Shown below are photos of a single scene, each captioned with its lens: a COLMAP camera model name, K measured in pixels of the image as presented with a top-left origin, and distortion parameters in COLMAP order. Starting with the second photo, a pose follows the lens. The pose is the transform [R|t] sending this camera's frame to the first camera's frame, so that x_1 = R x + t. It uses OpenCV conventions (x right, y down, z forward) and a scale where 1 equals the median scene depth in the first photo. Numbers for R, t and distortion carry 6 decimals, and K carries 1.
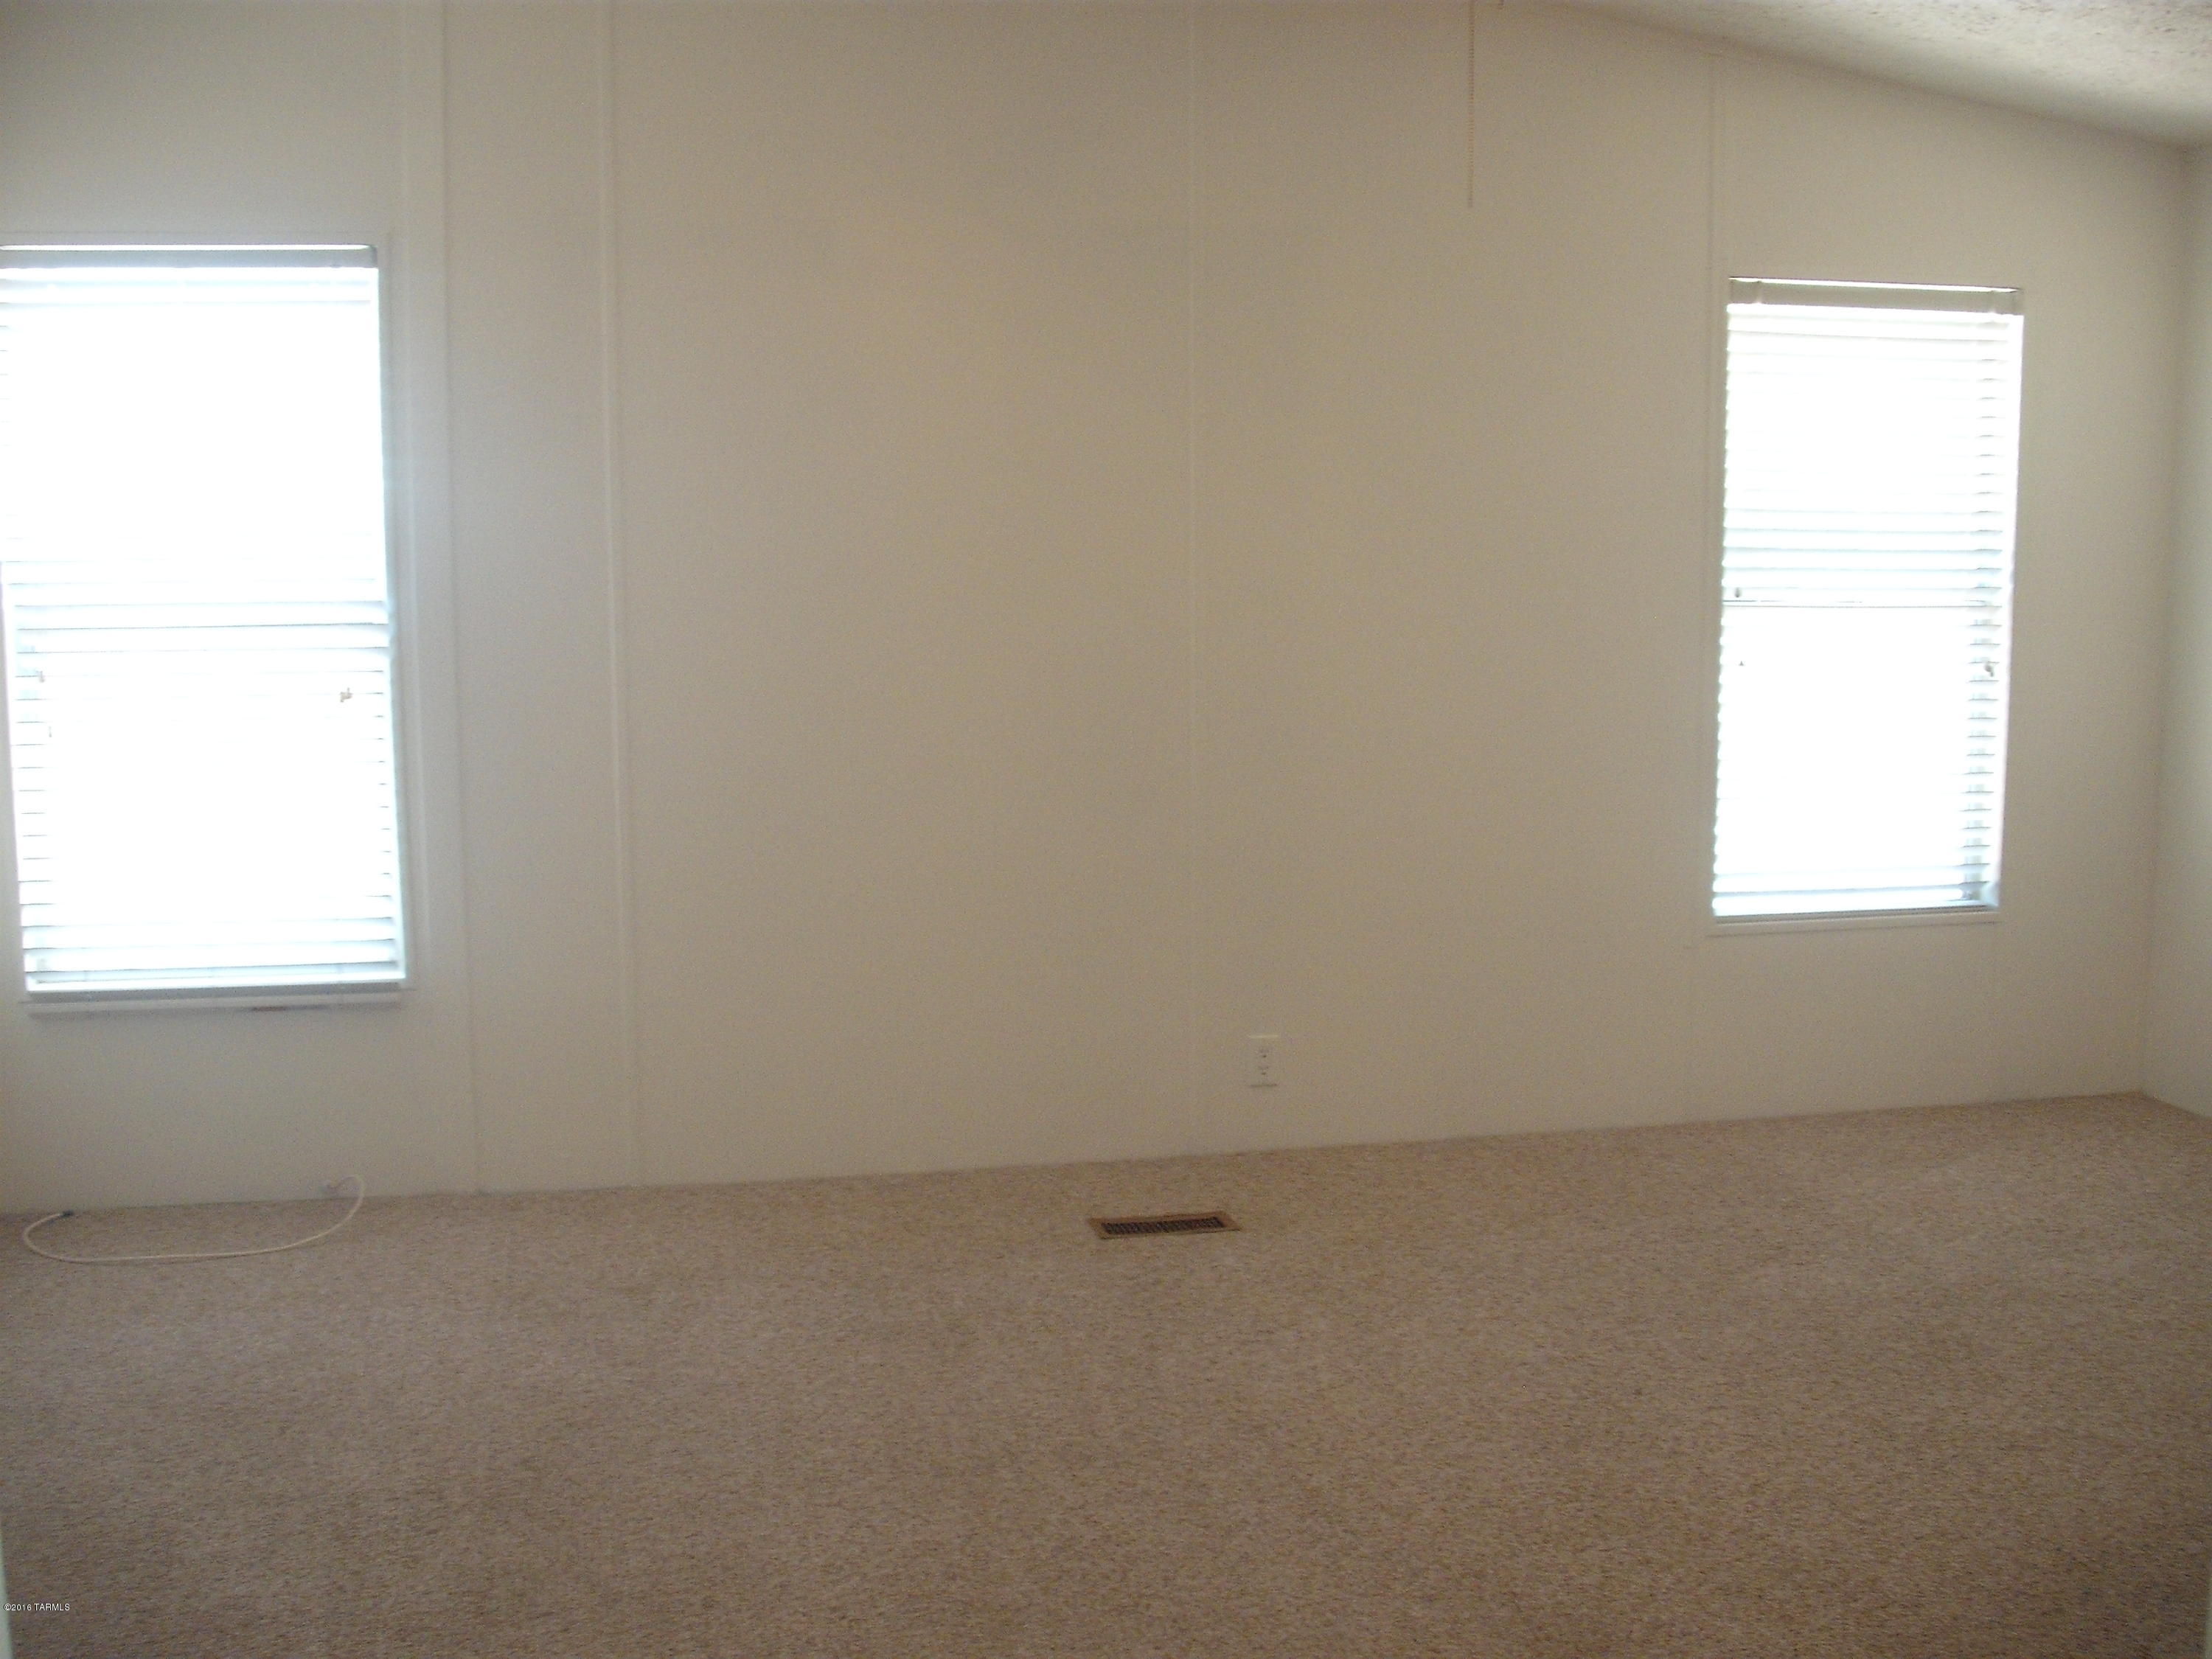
lens RADIAL K [[2431.6, 0, 1101.3], [0, 2431.6, 836.0], [0, 0, 1]] dist [-0.165548, 0.181820]
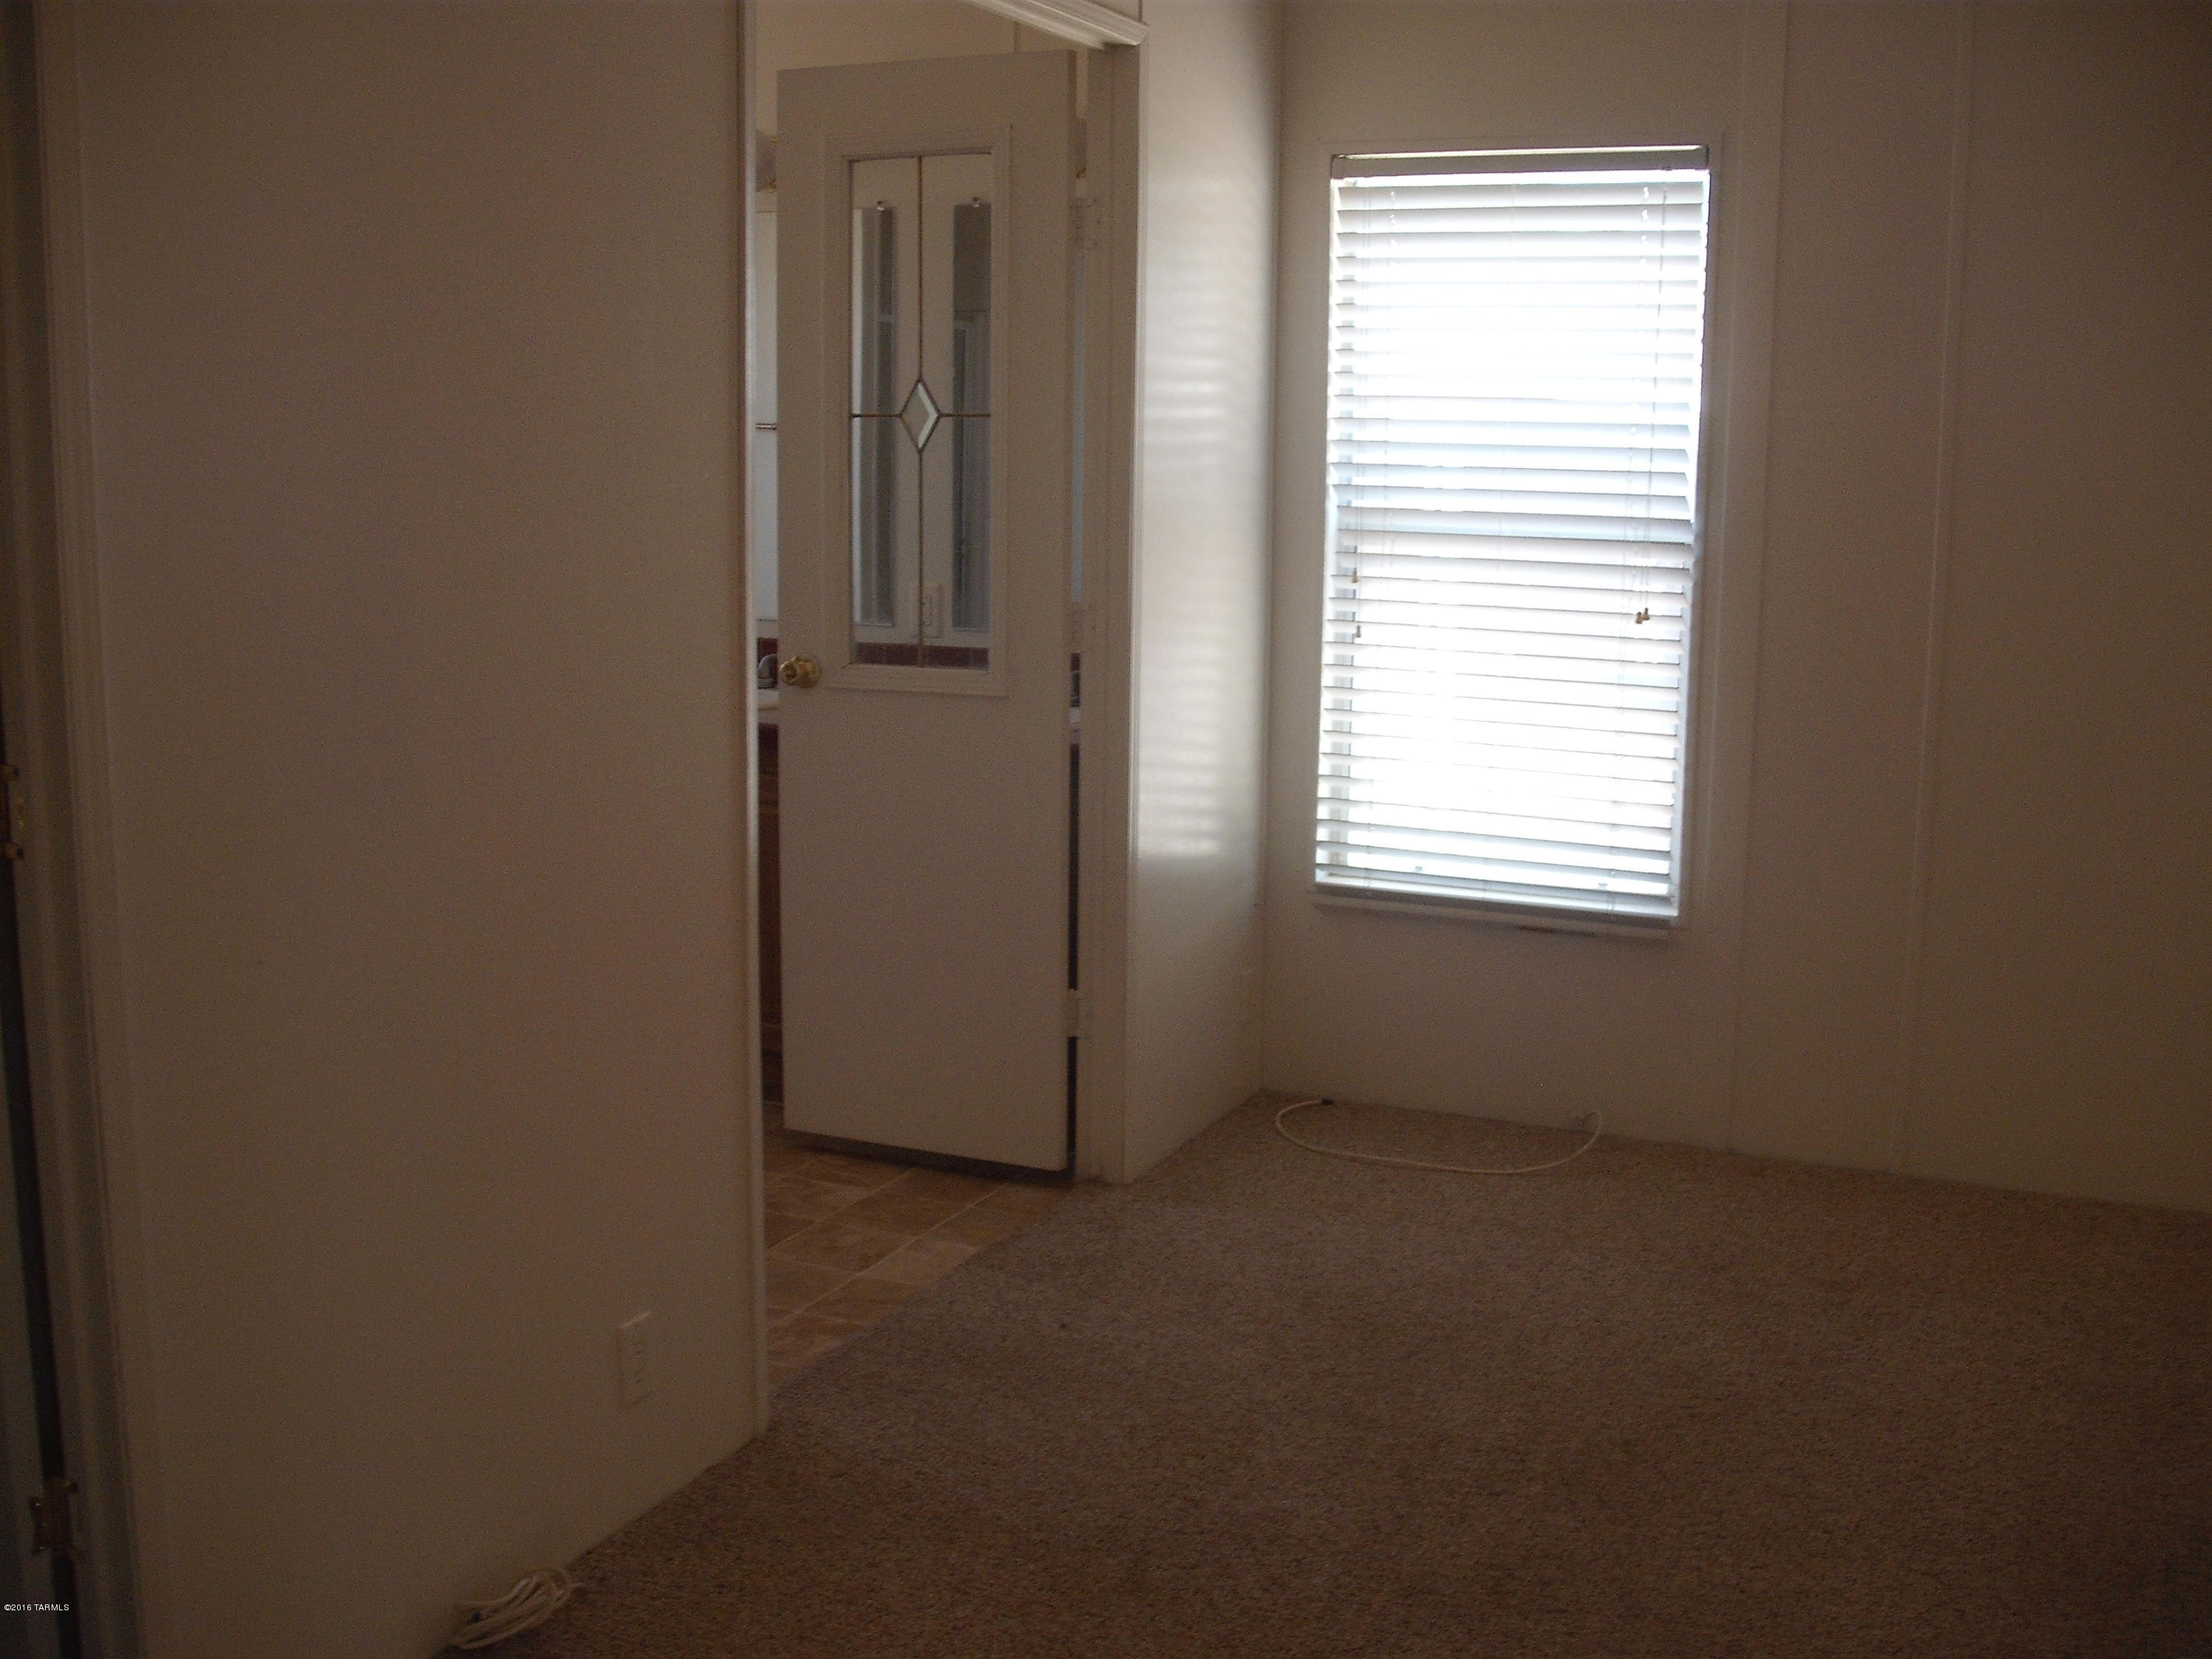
lens RADIAL K [[2431.6, 0, 1101.3], [0, 2431.6, 836.0], [0, 0, 1]] dist [-0.165548, 0.181820]
pose [[0.802929, 0.111191, -0.585612, 0.091769], [-0.095278, 0.993757, 0.058052, -0.007044], [0.588411, 0.009184, 0.808510, 0.095887]]
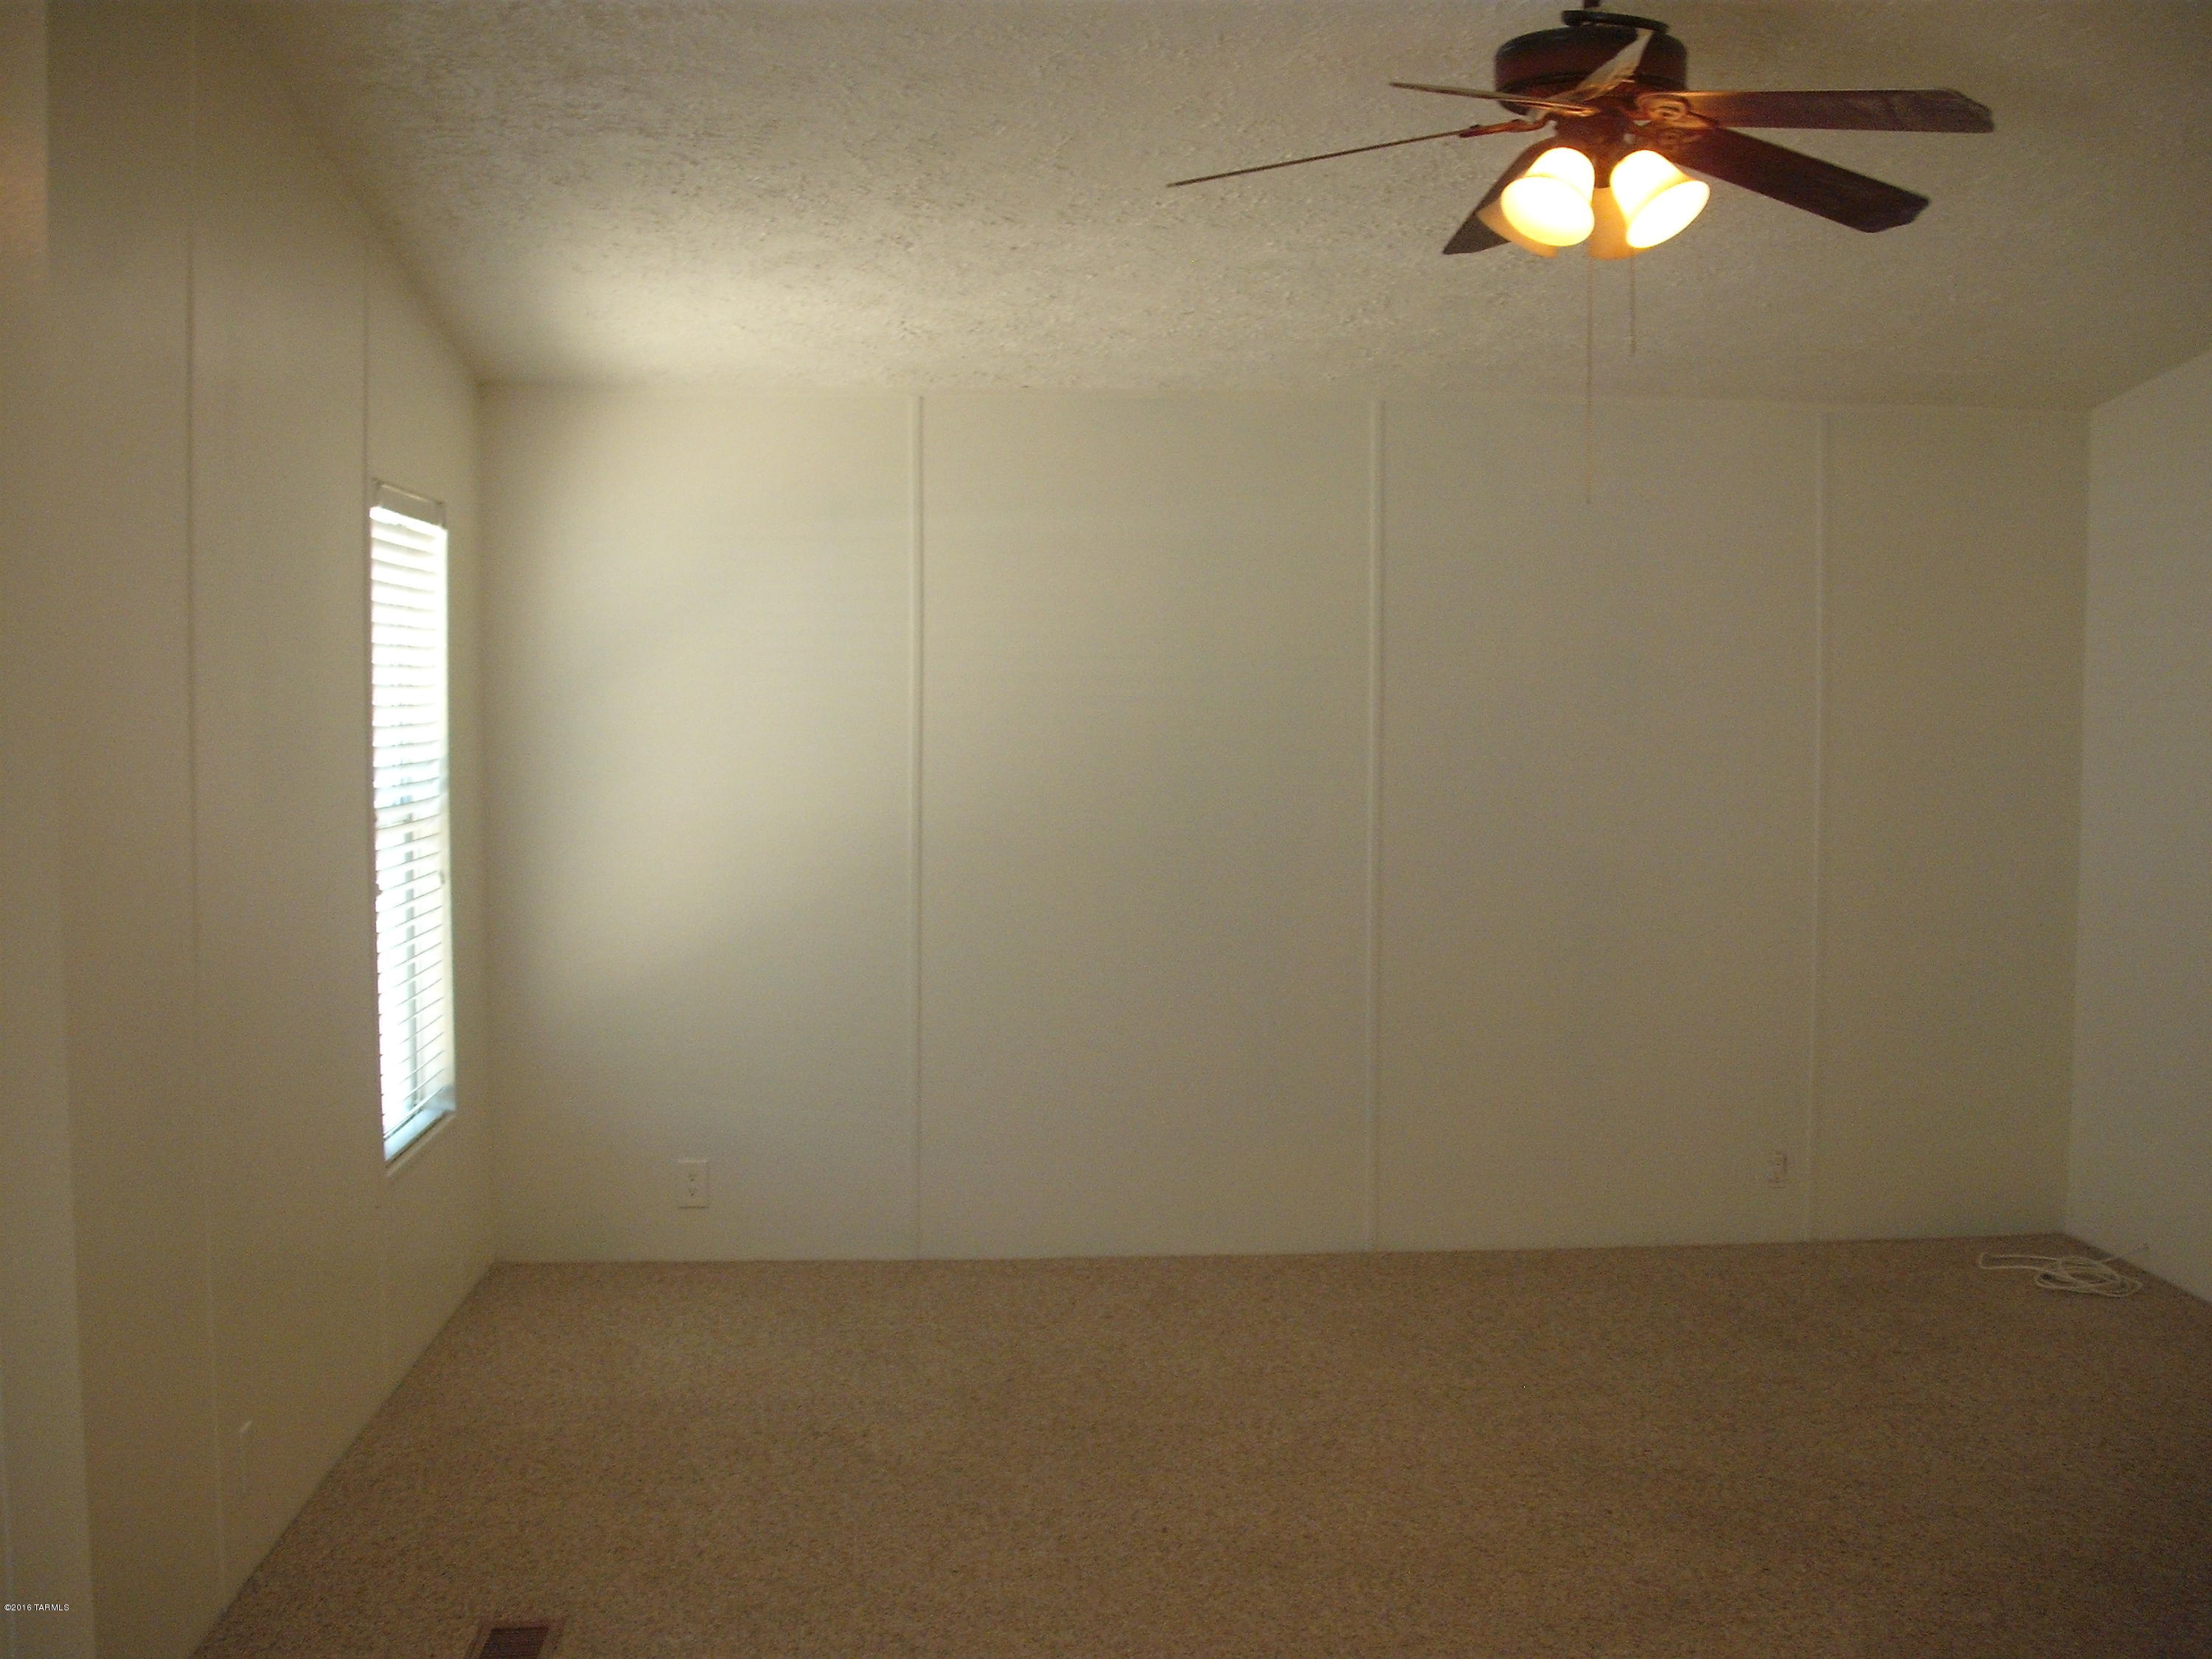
lens RADIAL K [[2431.6, 0, 1101.3], [0, 2431.6, 836.0], [0, 0, 1]] dist [-0.165548, 0.181820]
pose [[0.143337, -0.066052, 0.987467, -0.709813], [0.134462, 0.989818, 0.046691, -0.116707], [-0.980497, 0.126084, 0.150759, 0.683222]]
